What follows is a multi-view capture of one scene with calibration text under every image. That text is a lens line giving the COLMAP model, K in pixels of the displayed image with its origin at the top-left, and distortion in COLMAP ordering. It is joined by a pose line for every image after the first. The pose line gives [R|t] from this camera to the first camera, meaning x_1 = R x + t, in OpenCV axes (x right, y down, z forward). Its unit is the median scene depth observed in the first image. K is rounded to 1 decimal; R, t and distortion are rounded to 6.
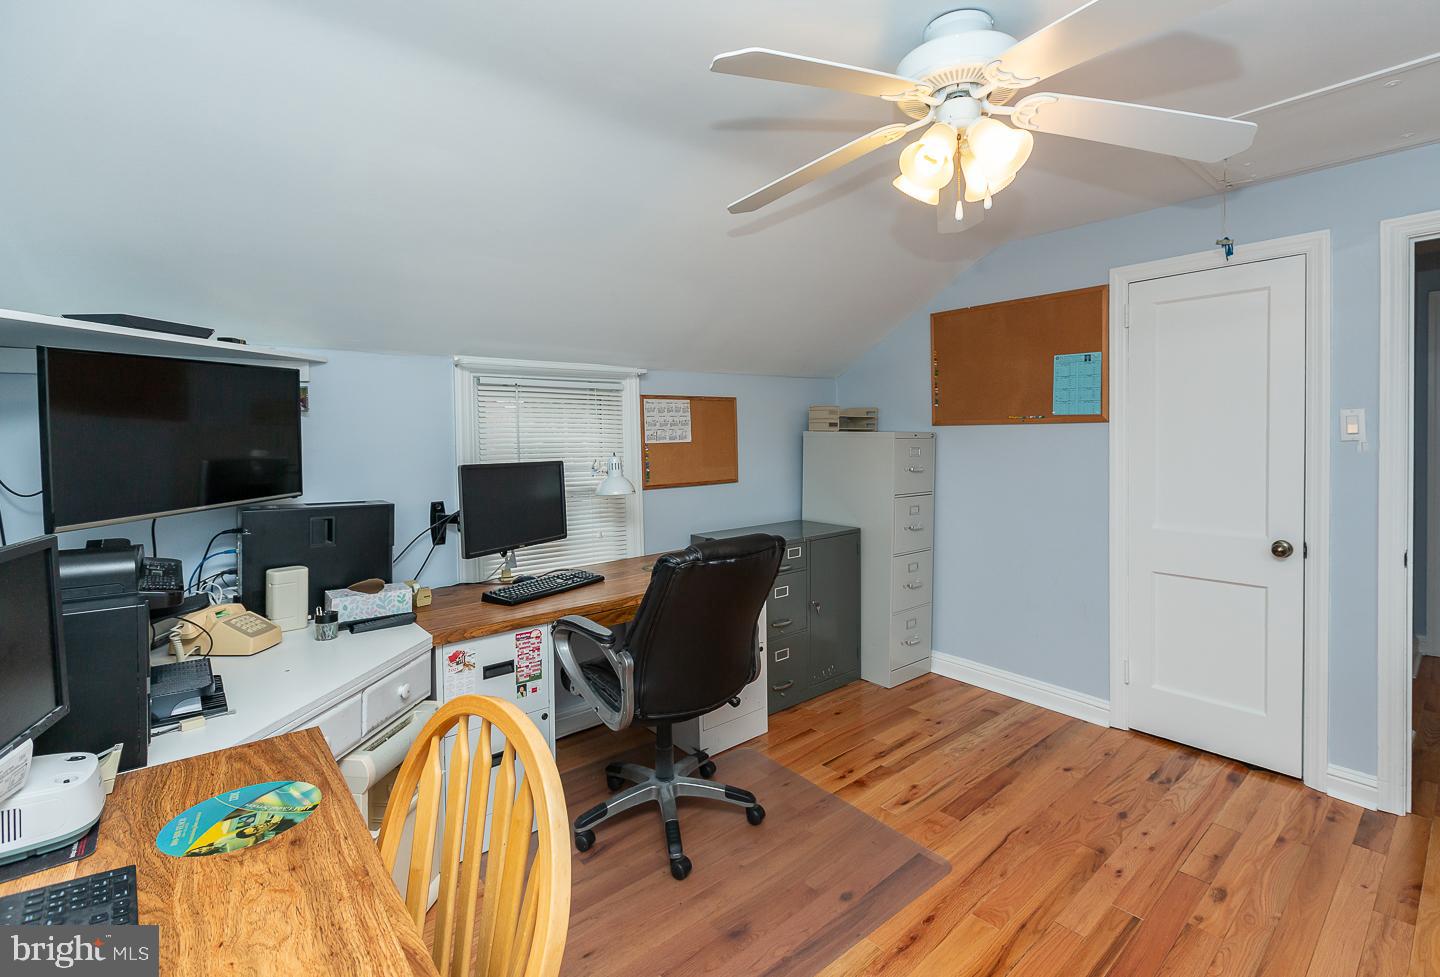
lens RADIAL K [[650.1, 0, 724.4], [0, 650.1, 445.2], [0, 0, 1]] dist [0.001766, 0.000091]
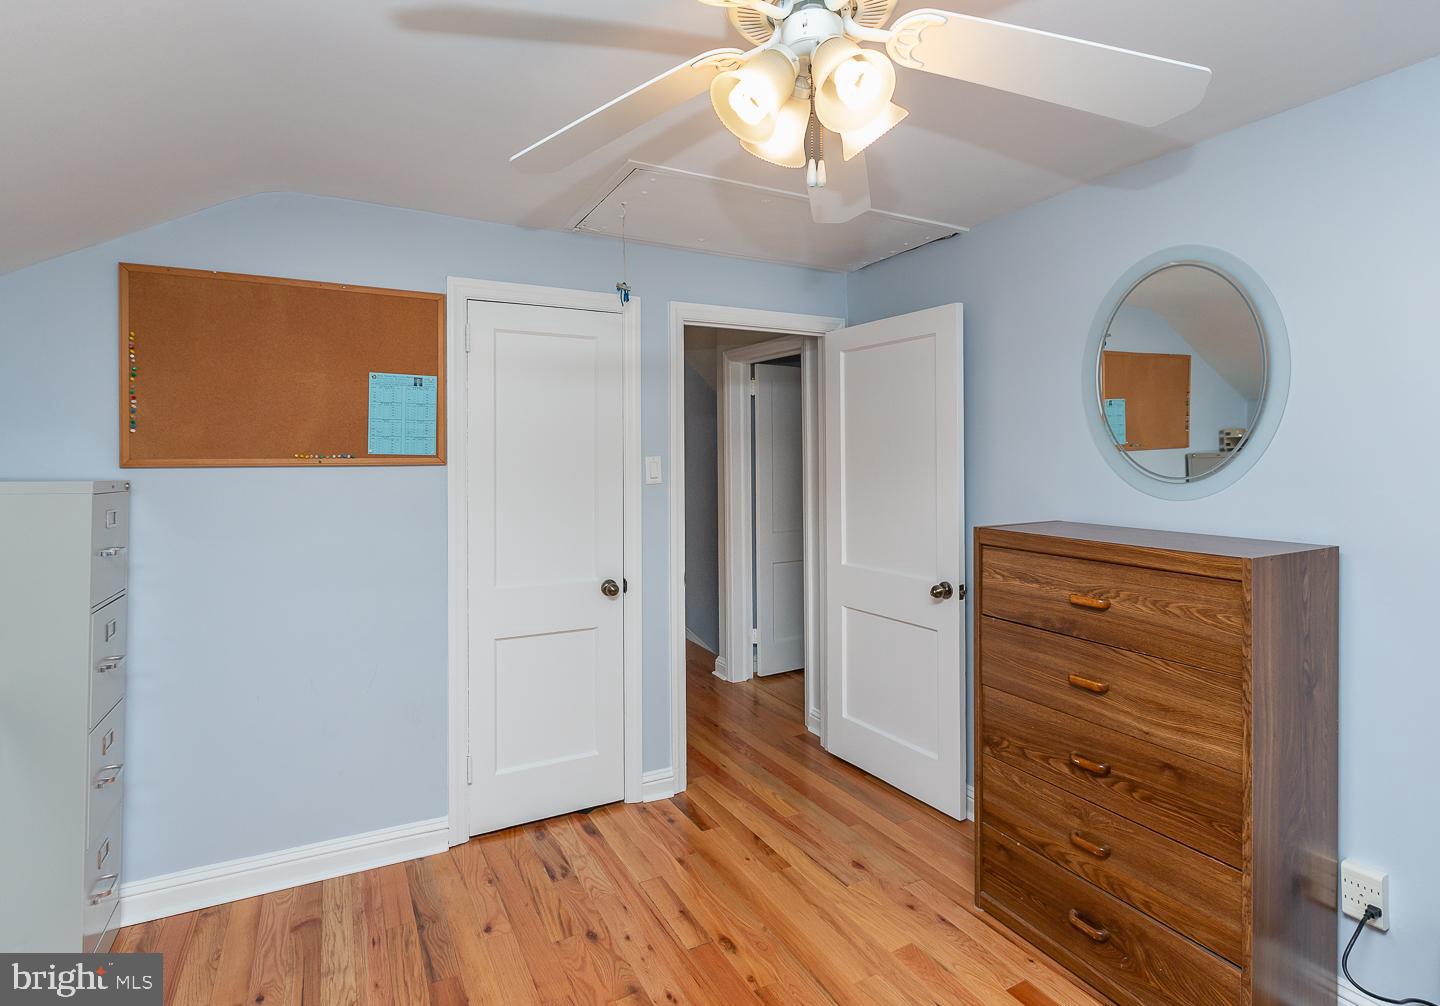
lens RADIAL K [[729.9, 0, 723.9], [0, 729.9, 450.5], [0, 0, 1]] dist [0.000277, 0.000990]
pose [[0.201714, 0.016786, 0.979301, -0.209484], [0.018820, 0.999602, -0.021011, -0.026504], [-0.979264, 0.022668, 0.201318, 0.452232]]
